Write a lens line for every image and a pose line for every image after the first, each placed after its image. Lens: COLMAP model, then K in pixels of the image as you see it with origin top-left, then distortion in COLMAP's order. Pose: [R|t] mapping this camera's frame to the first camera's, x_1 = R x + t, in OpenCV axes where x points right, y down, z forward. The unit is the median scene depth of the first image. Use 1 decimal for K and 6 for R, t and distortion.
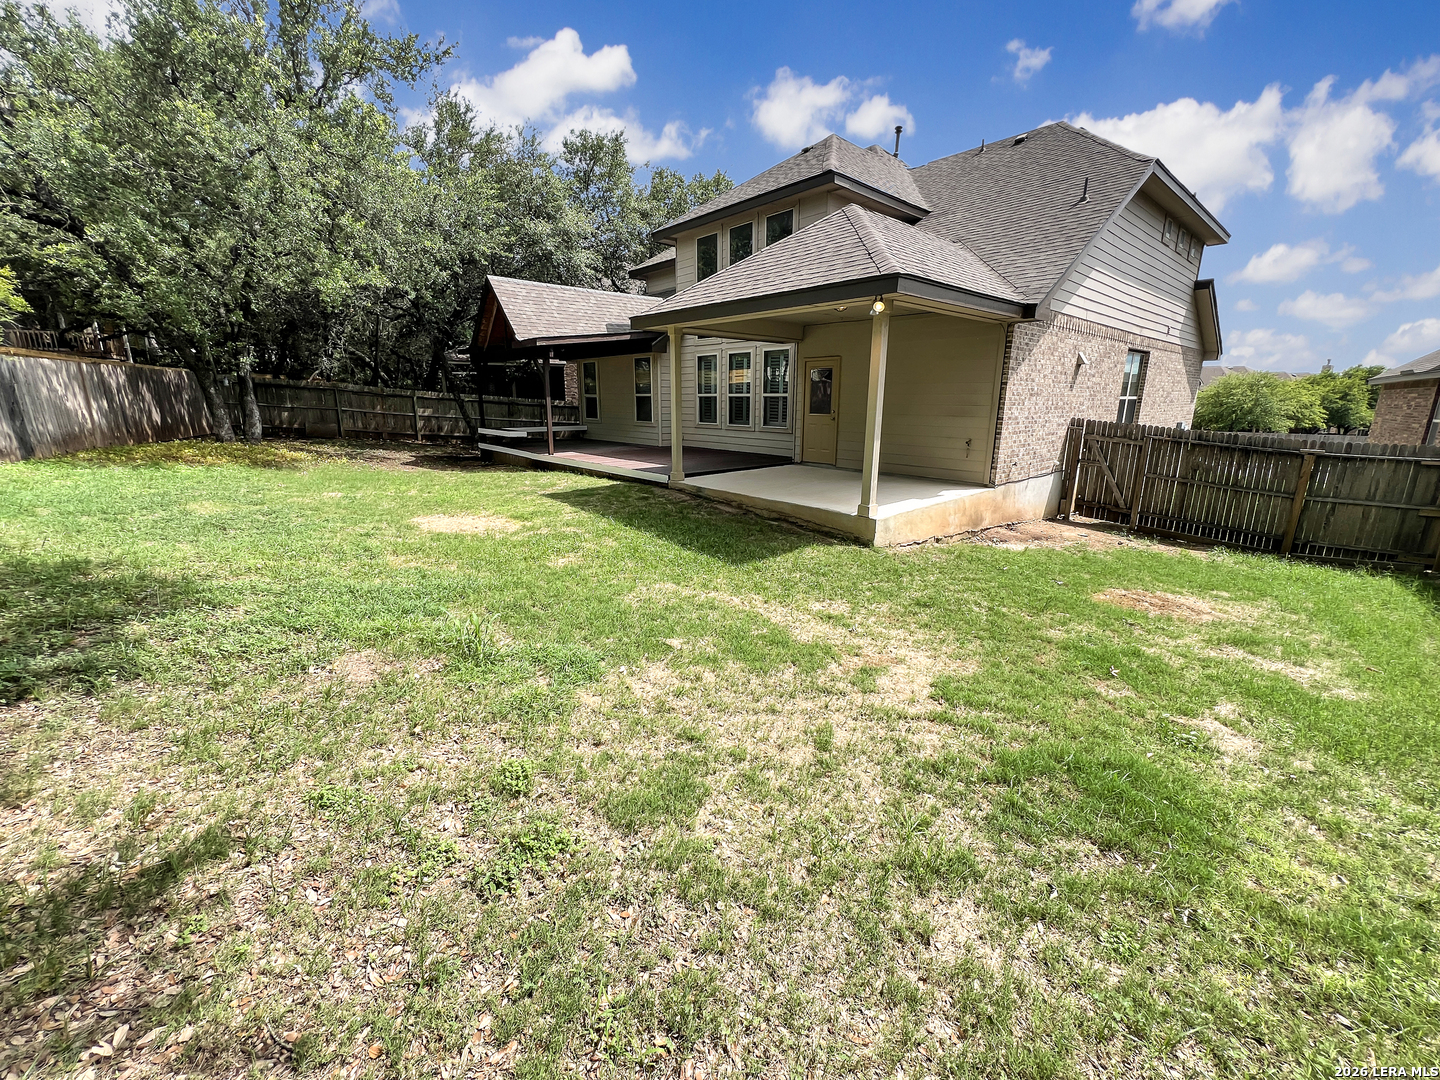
lens RADIAL K [[575.5, 0, 719.8], [0, 575.5, 535.0], [0, 0, 1]] dist [-0.004321, 0.002094]
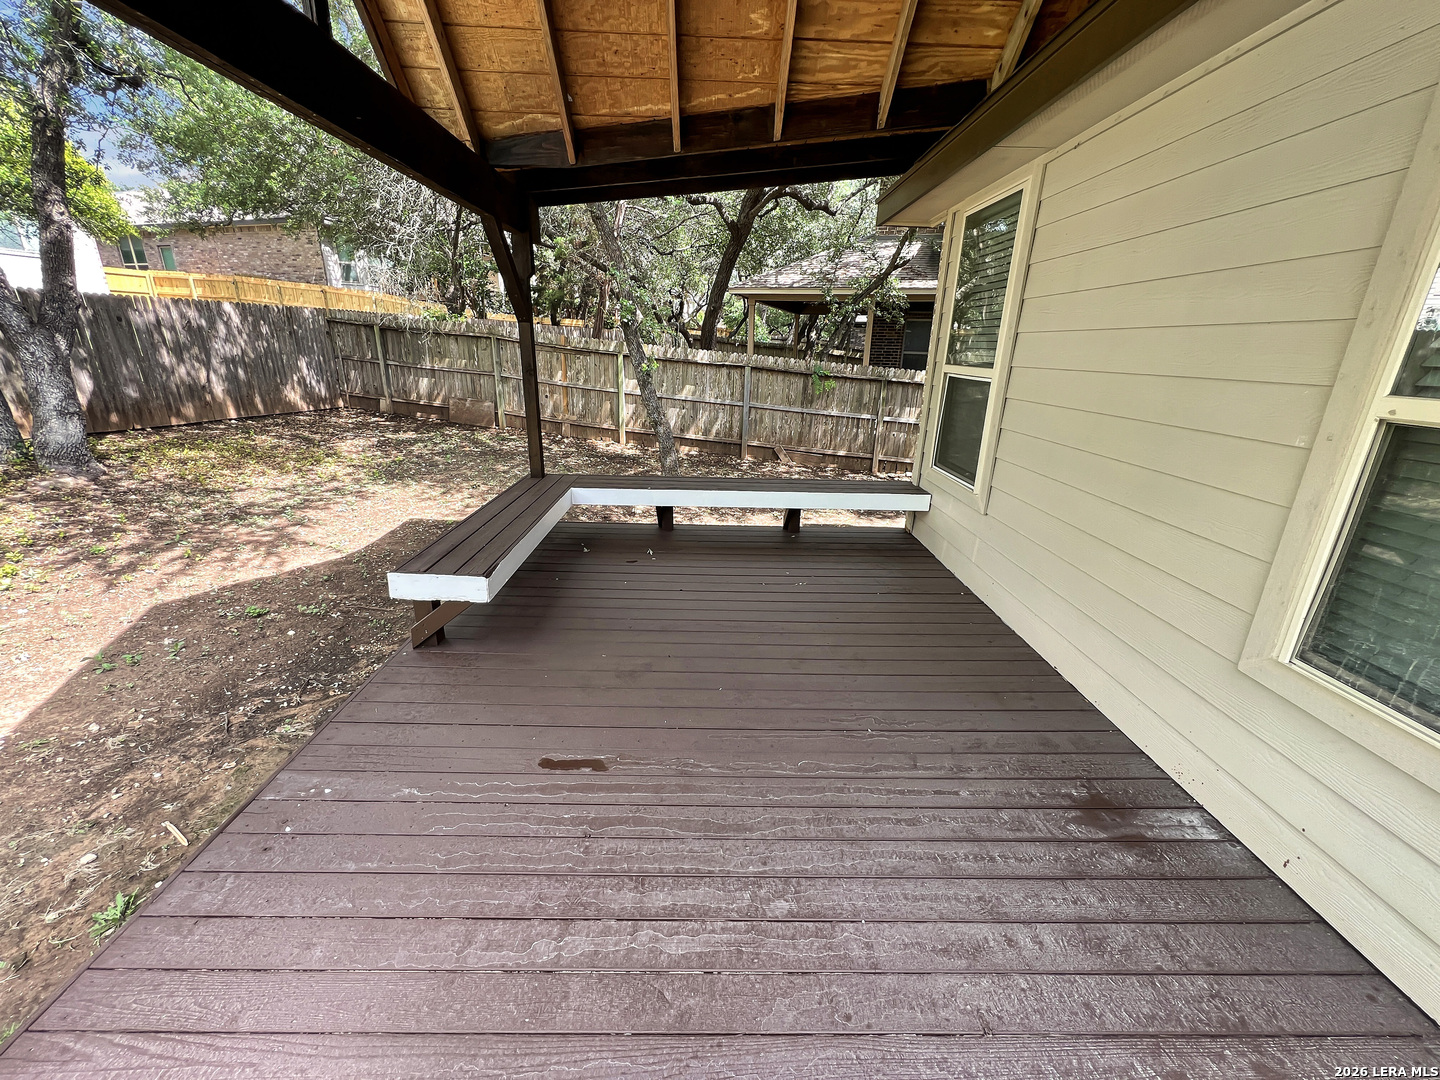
lens RADIAL K [[575.5, 0, 721.3], [0, 575.5, 540.3], [0, 0, 1]] dist [-0.004321, 0.002094]
pose [[0.756179, 0.220596, -0.616061, -0.196240], [-0.169597, 0.975363, 0.141081, -0.259476], [0.632005, -0.002201, 0.774961, 1.027662]]
